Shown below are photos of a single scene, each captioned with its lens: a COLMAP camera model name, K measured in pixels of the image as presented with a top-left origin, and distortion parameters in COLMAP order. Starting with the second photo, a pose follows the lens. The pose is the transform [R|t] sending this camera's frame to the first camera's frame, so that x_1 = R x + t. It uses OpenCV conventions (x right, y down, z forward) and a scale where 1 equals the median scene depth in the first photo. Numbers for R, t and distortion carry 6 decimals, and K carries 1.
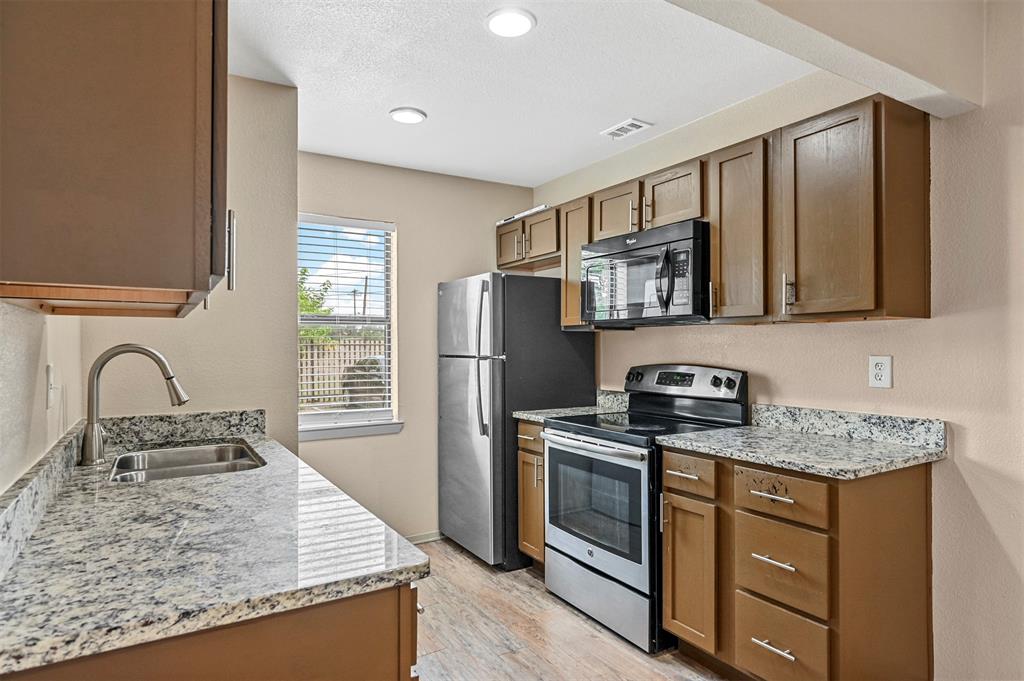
lens RADIAL K [[577.5, 0, 508.0], [0, 577.5, 350.8], [0, 0, 1]] dist [-0.006034, 0.000460]
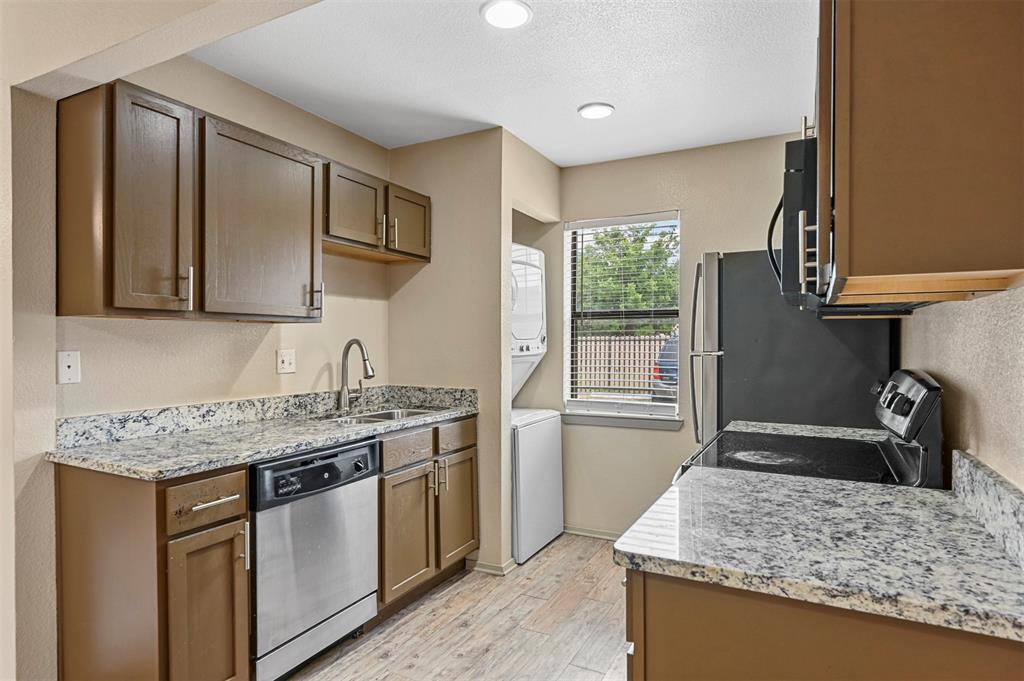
lens RADIAL K [[577.5, 0, 515.5], [0, 577.5, 340.0], [0, 0, 1]] dist [-0.006034, 0.000460]
pose [[0.512912, -0.000592, -0.858441, 0.749007], [-0.006943, 0.999964, -0.004838, -0.001526], [0.858413, 0.008441, 0.512890, 0.437569]]
